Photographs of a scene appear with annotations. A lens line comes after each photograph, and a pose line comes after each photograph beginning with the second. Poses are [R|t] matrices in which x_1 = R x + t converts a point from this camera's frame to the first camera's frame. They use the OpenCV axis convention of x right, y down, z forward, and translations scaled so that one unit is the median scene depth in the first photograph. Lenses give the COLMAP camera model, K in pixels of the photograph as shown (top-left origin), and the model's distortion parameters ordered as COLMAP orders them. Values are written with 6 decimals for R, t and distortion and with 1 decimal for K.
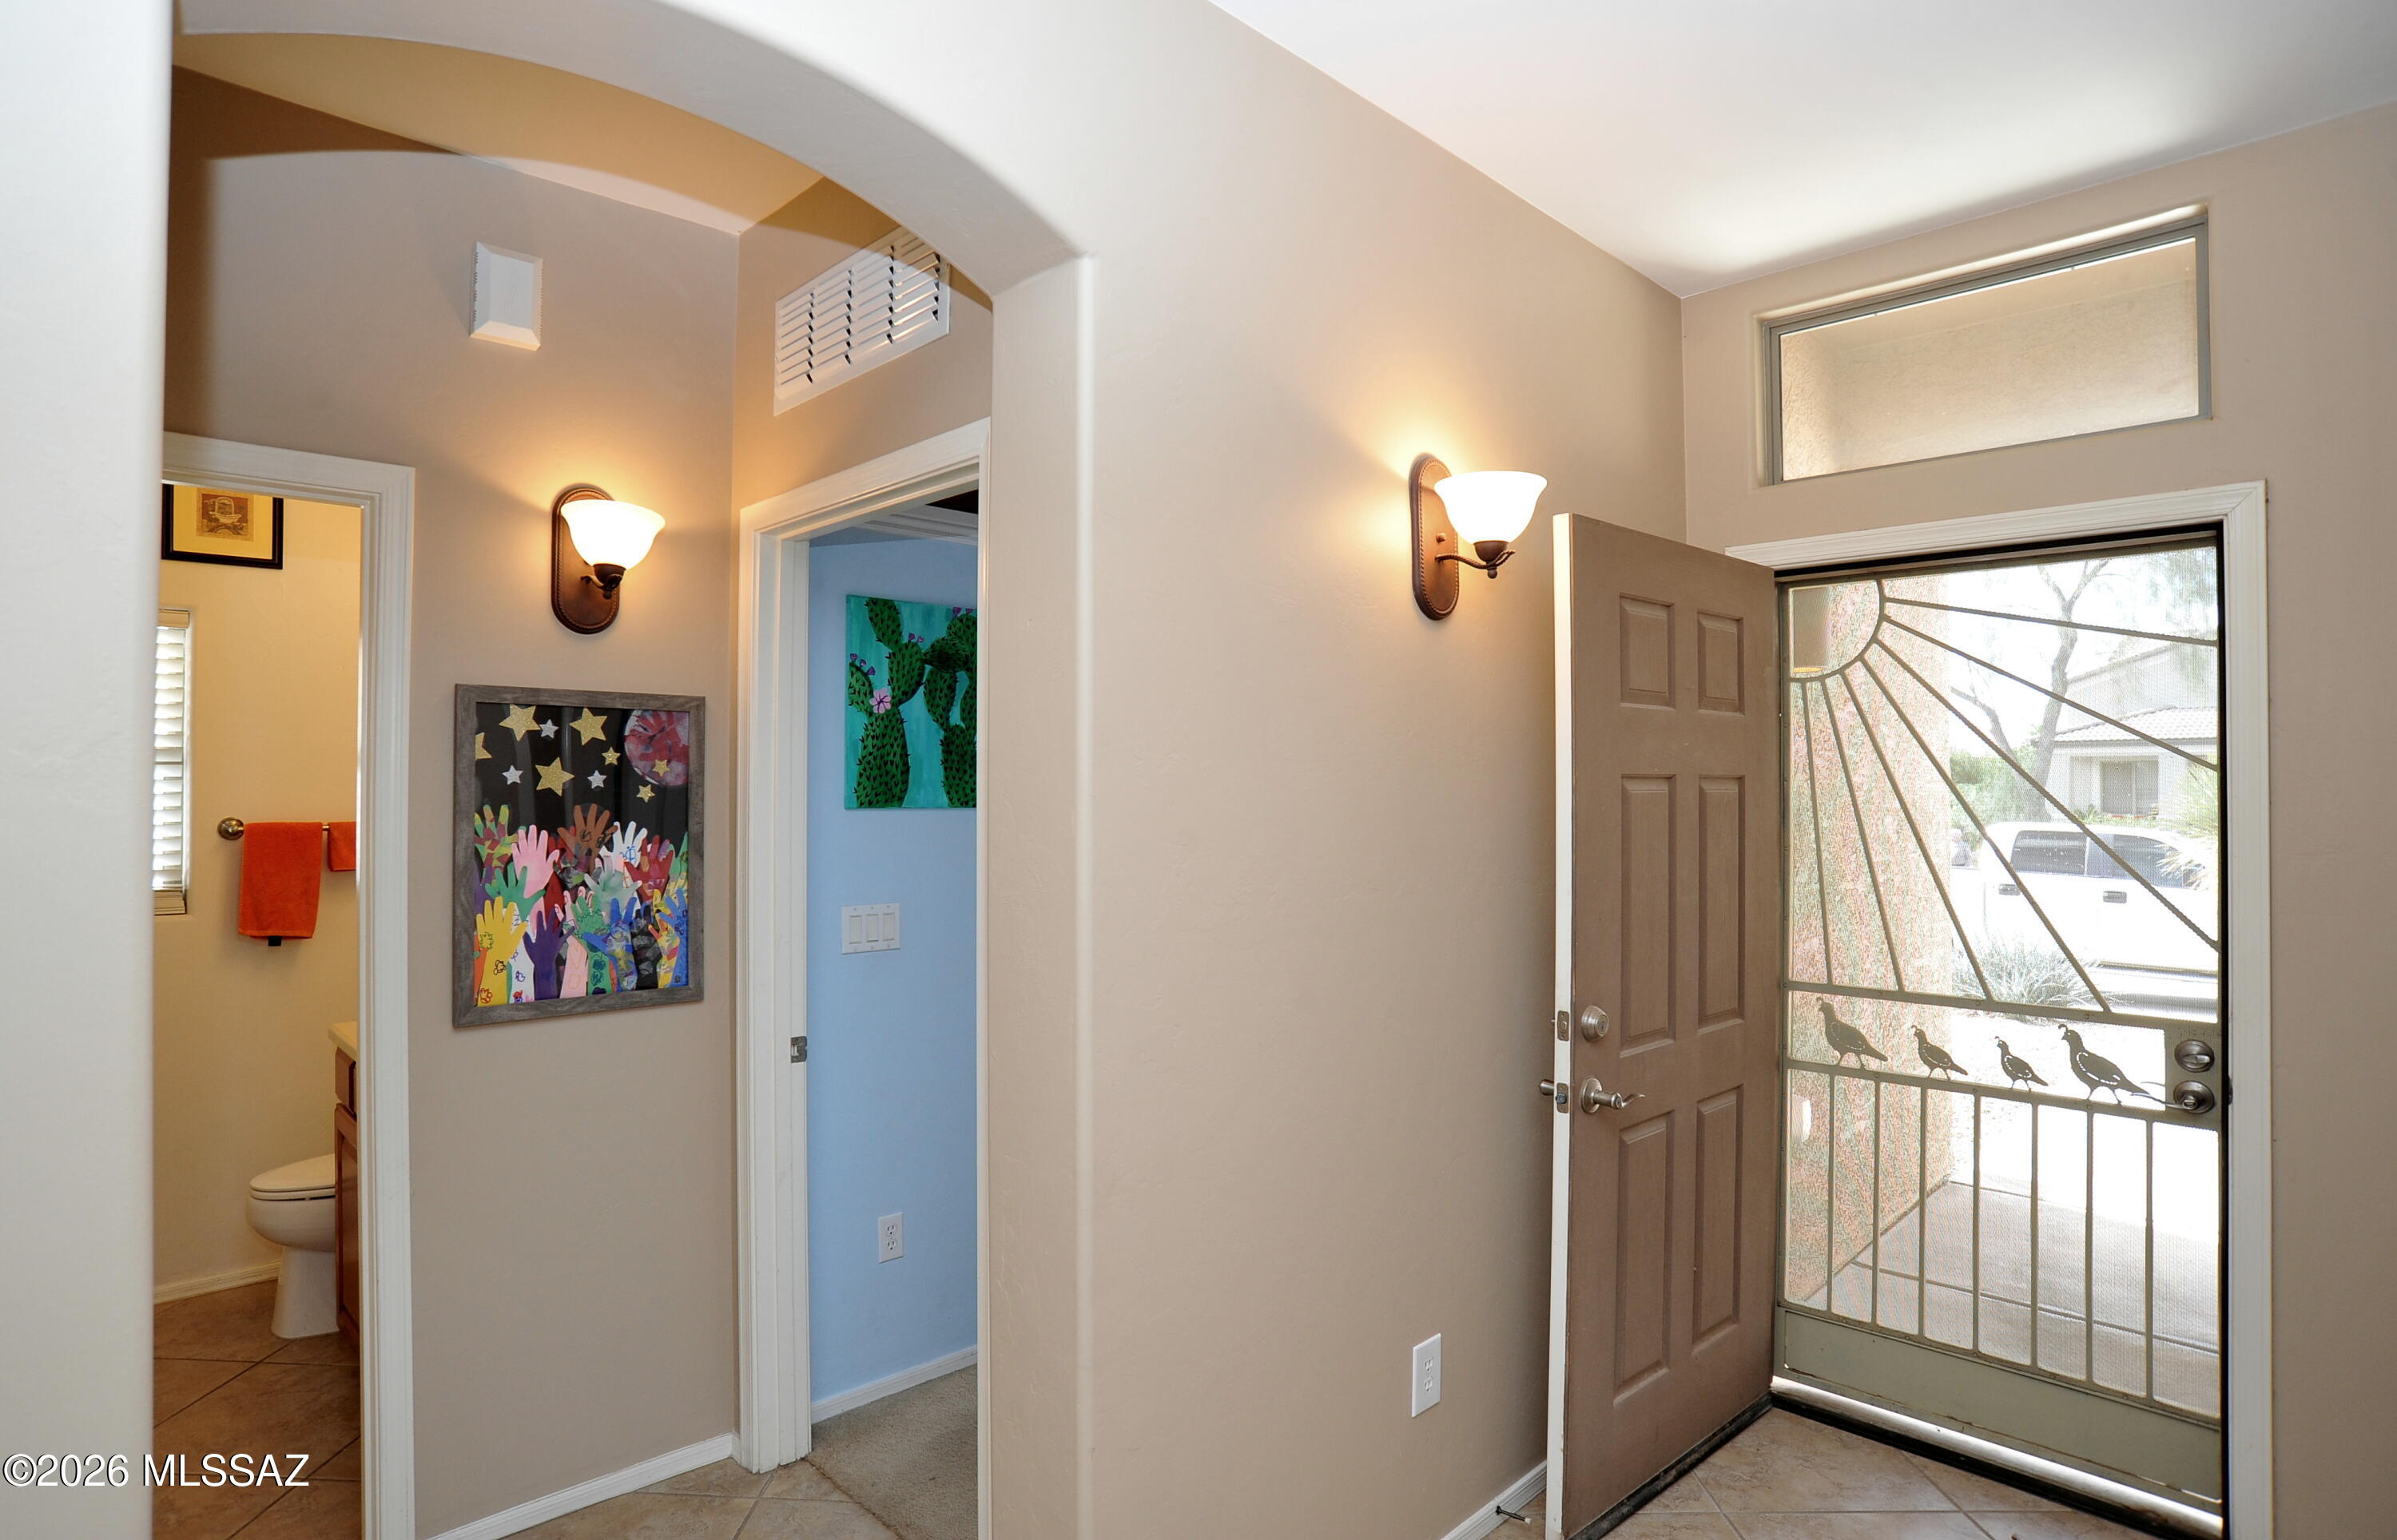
lens RADIAL K [[1294.1, 0, 1176.7], [0, 1294.1, 768.4], [0, 0, 1]] dist [-0.056738, 0.002890]
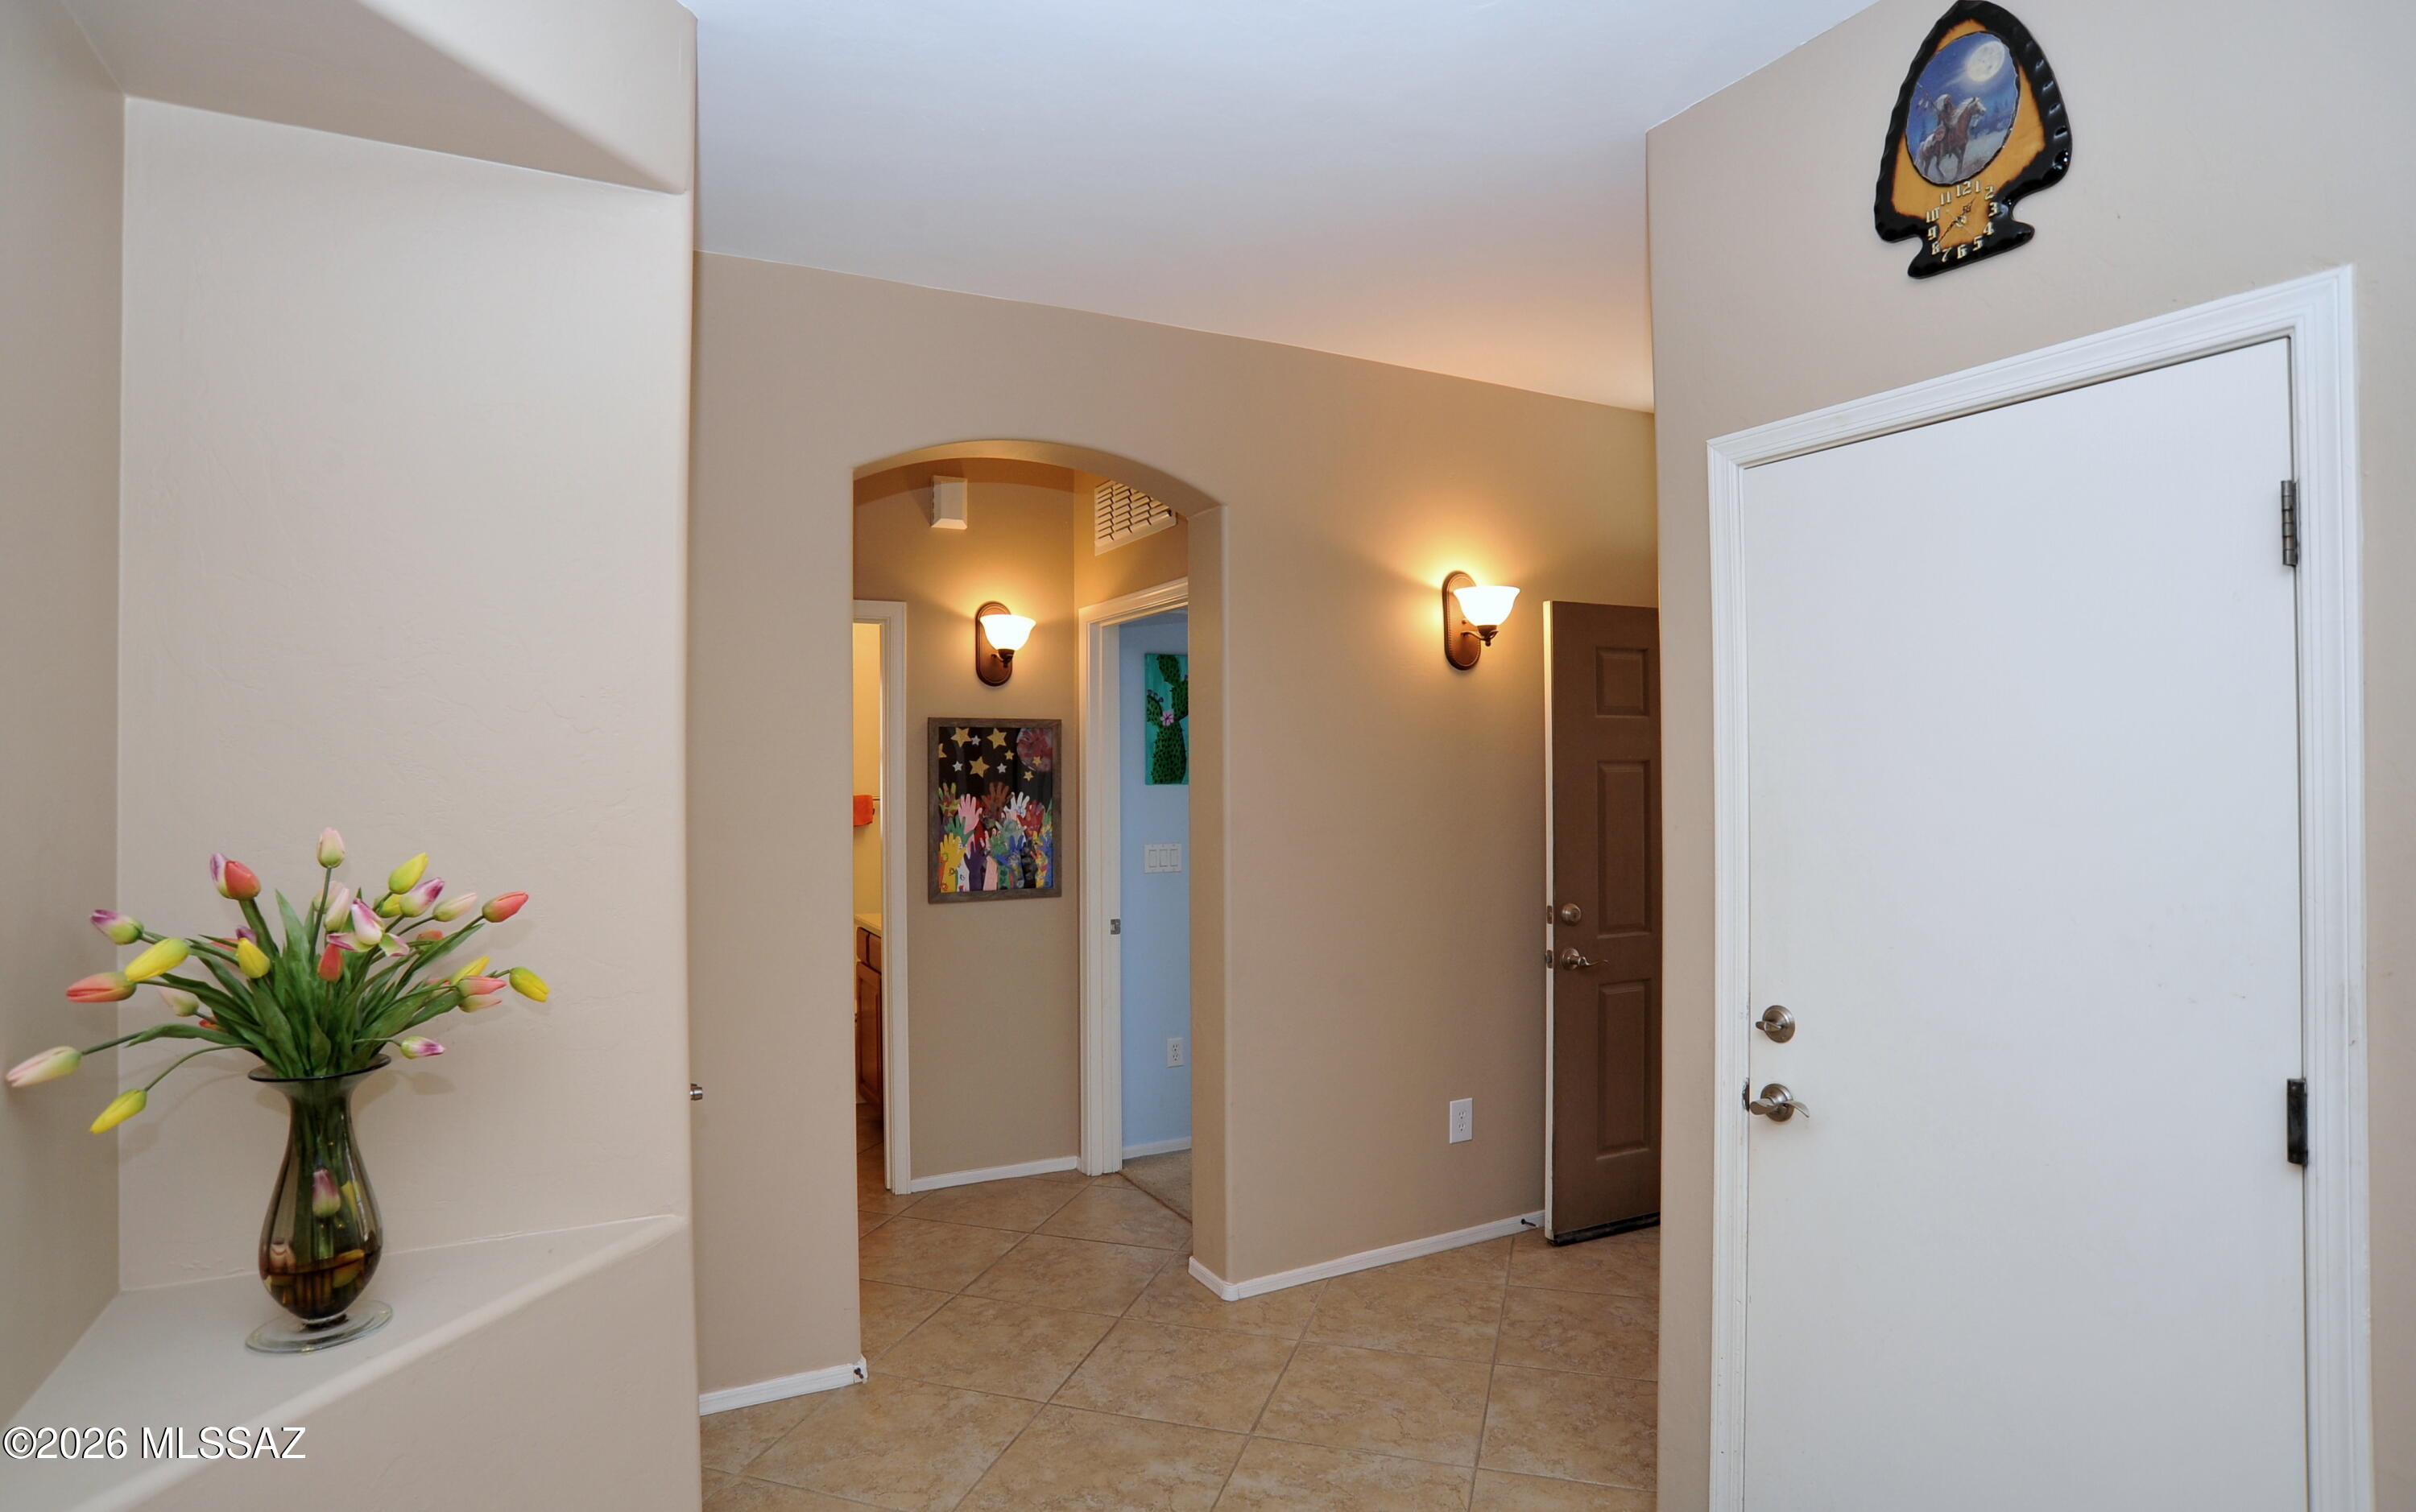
lens RADIAL K [[1289.0, 0, 1232.3], [0, 1289.0, 748.4], [0, 0, 1]] dist [-0.016353, -0.001397]
pose [[0.967234, -0.010979, -0.253648, 0.313049], [0.010995, 0.999939, -0.001354, -0.013193], [0.253647, -0.001479, 0.967296, -0.654579]]
